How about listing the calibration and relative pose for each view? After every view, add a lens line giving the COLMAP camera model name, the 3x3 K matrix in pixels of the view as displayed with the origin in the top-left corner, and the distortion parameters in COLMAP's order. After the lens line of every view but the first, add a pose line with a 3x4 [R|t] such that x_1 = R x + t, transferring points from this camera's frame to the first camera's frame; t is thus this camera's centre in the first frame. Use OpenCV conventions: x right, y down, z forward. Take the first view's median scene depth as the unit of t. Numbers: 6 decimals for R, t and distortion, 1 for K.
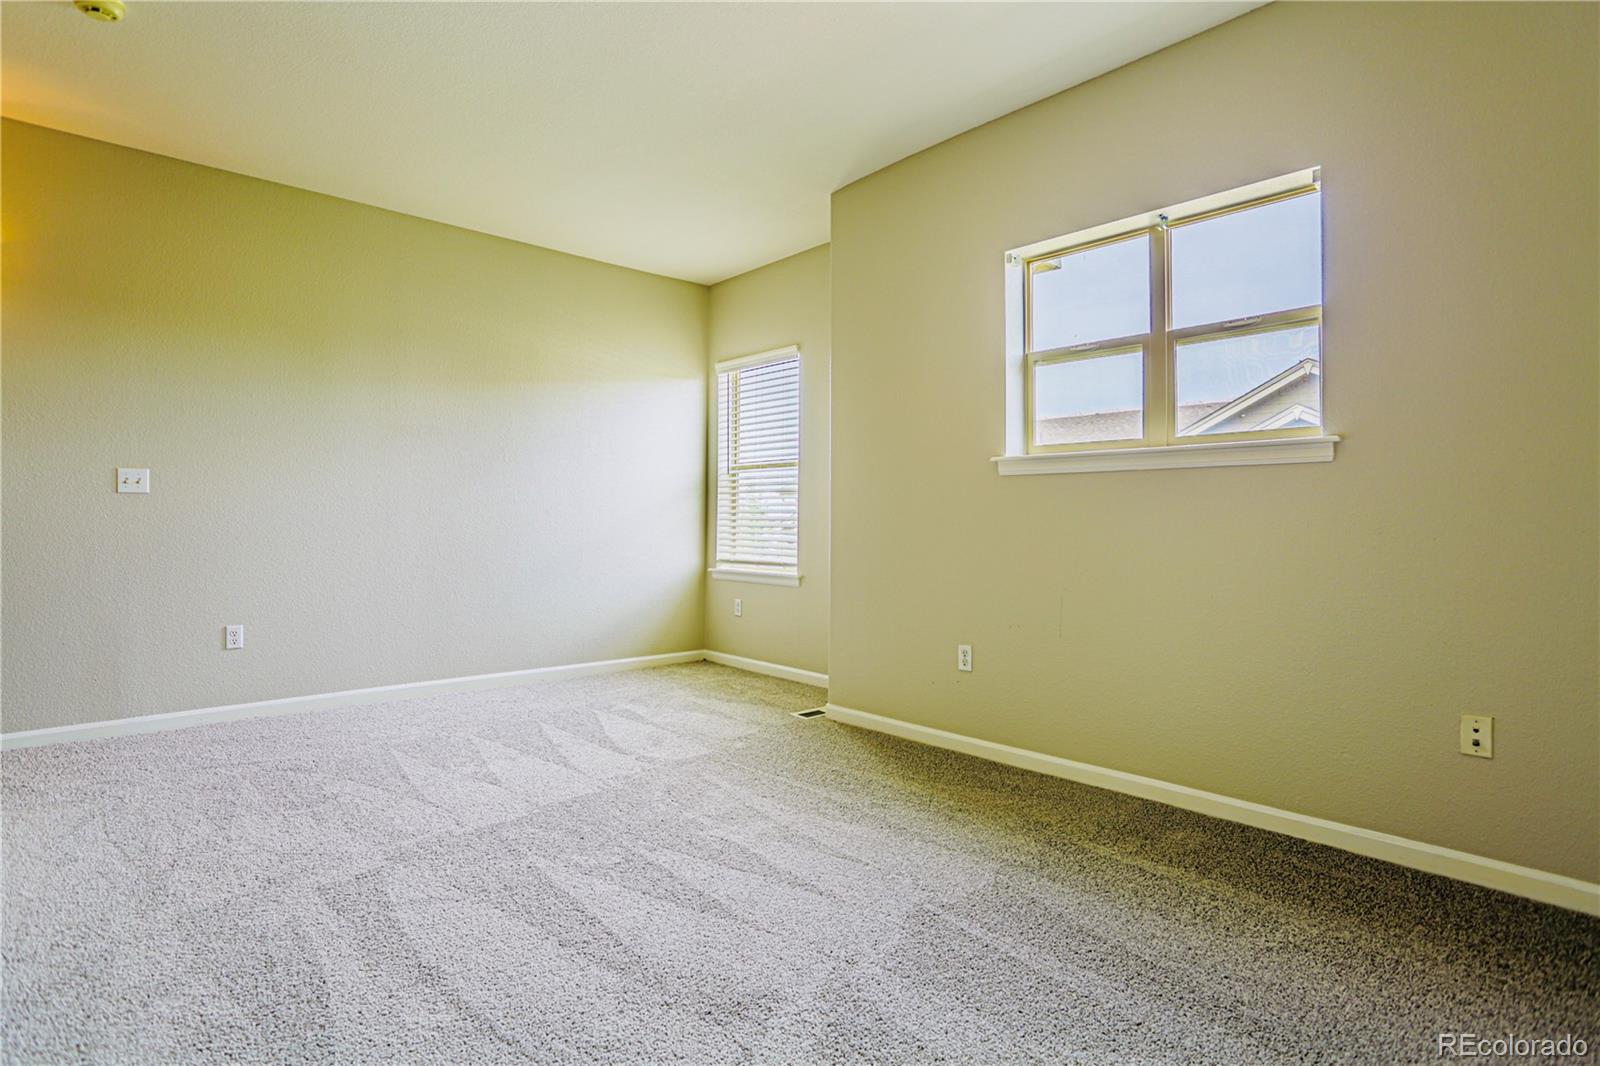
lens RADIAL K [[808.4, 0, 798.0], [0, 808.4, 522.0], [0, 0, 1]] dist [-0.063499, 0.026832]
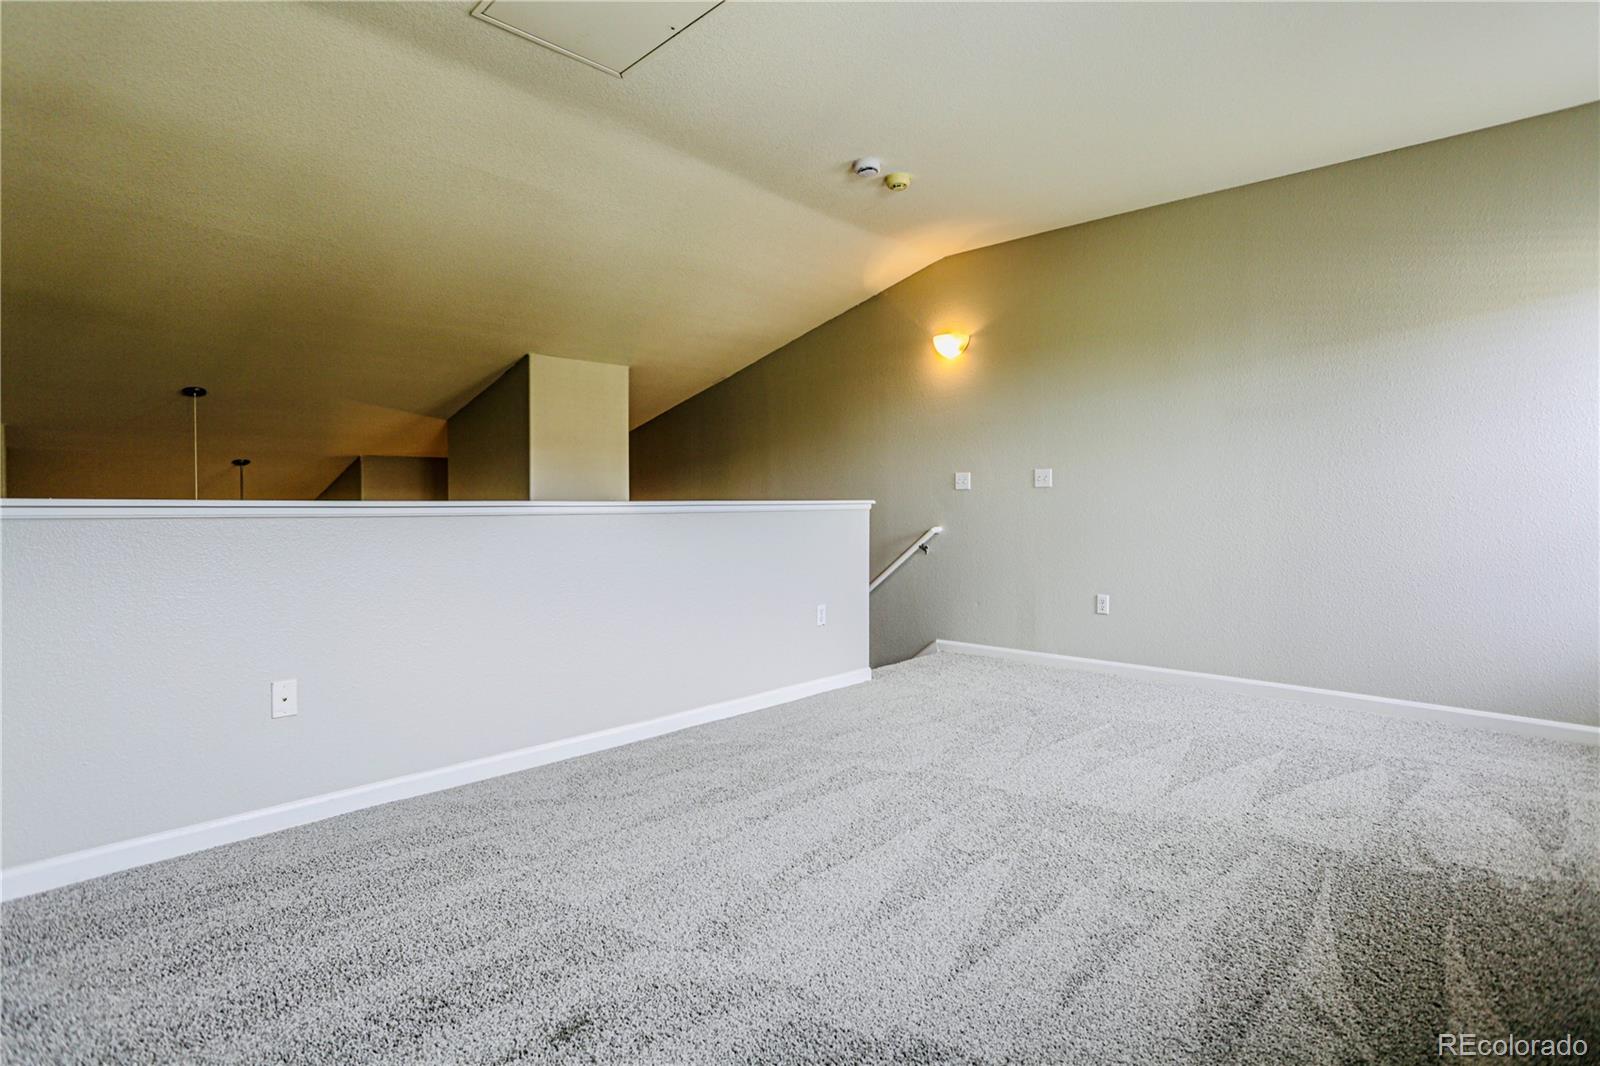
lens RADIAL K [[808.4, 0, 798.0], [0, 808.4, 522.0], [0, 0, 1]] dist [-0.063499, 0.026832]
pose [[0.061918, 0.017910, -0.997921, 0.730129], [0.000451, 0.999838, 0.017972, -0.003294], [0.998081, -0.001563, 0.061900, 0.708325]]
